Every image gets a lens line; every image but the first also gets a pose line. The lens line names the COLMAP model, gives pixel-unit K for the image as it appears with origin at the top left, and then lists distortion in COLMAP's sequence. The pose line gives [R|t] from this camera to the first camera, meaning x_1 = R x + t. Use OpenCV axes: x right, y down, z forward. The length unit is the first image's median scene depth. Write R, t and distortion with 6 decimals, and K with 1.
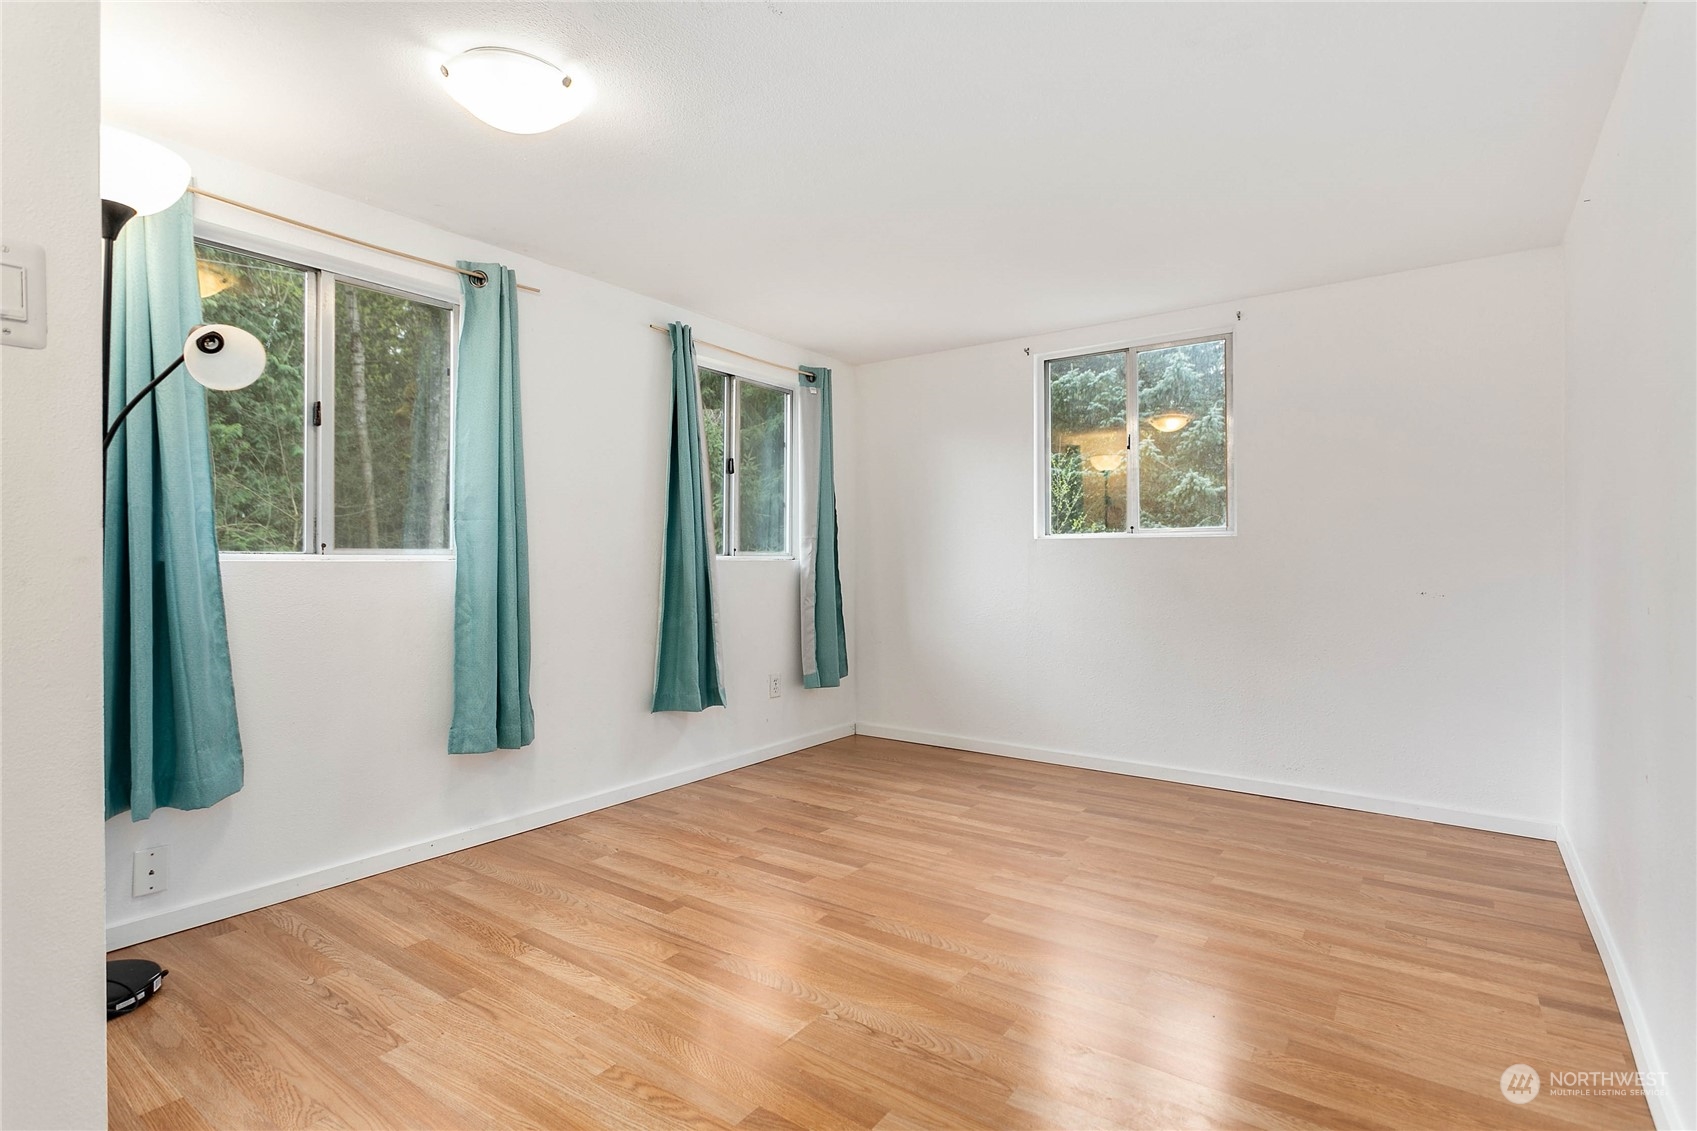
lens RADIAL K [[878.6, 0, 839.5], [0, 878.6, 580.2], [0, 0, 1]] dist [-0.004469, 0.002165]
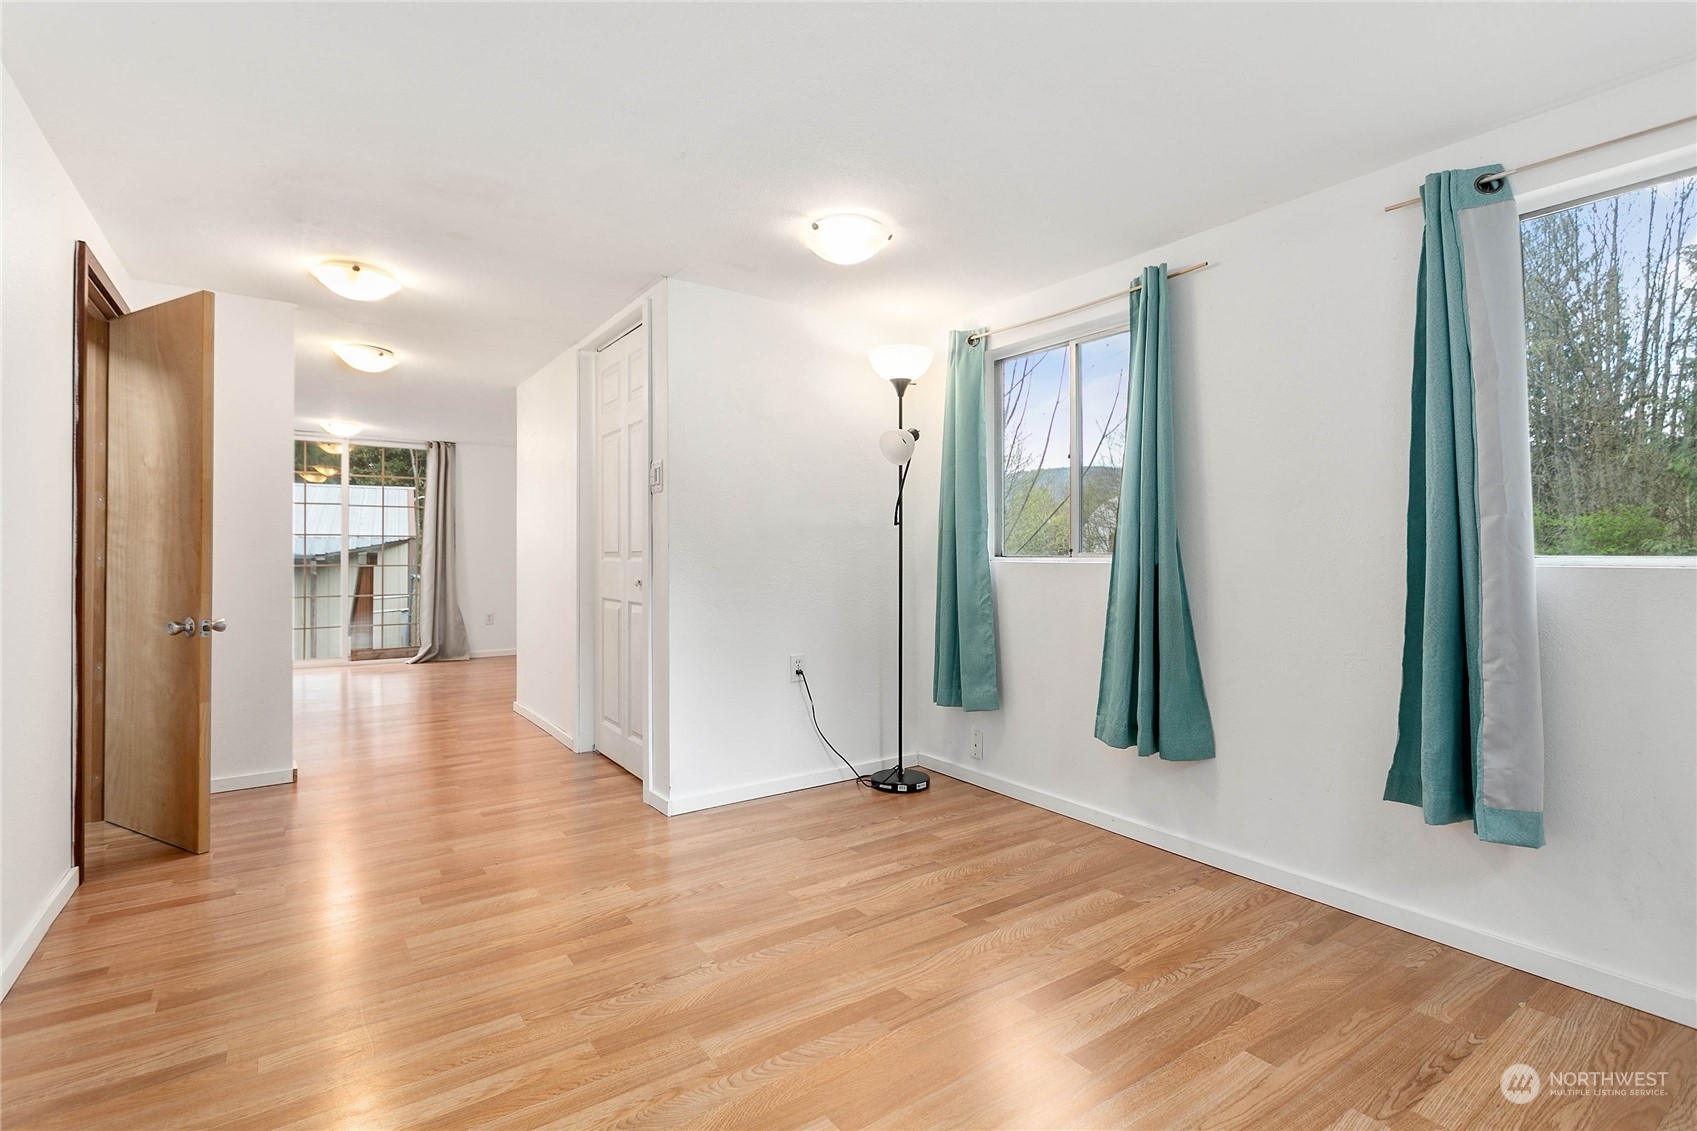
lens RADIAL K [[812.8, 0, 837.7], [0, 812.8, 558.7], [0, 0, 1]] dist [0.004132, -0.000151]
pose [[-0.360919, -0.001387, -0.932596, 0.689801], [-0.027218, 0.999589, 0.009047, -0.031214], [0.932200, 0.028649, -0.360808, 1.153437]]
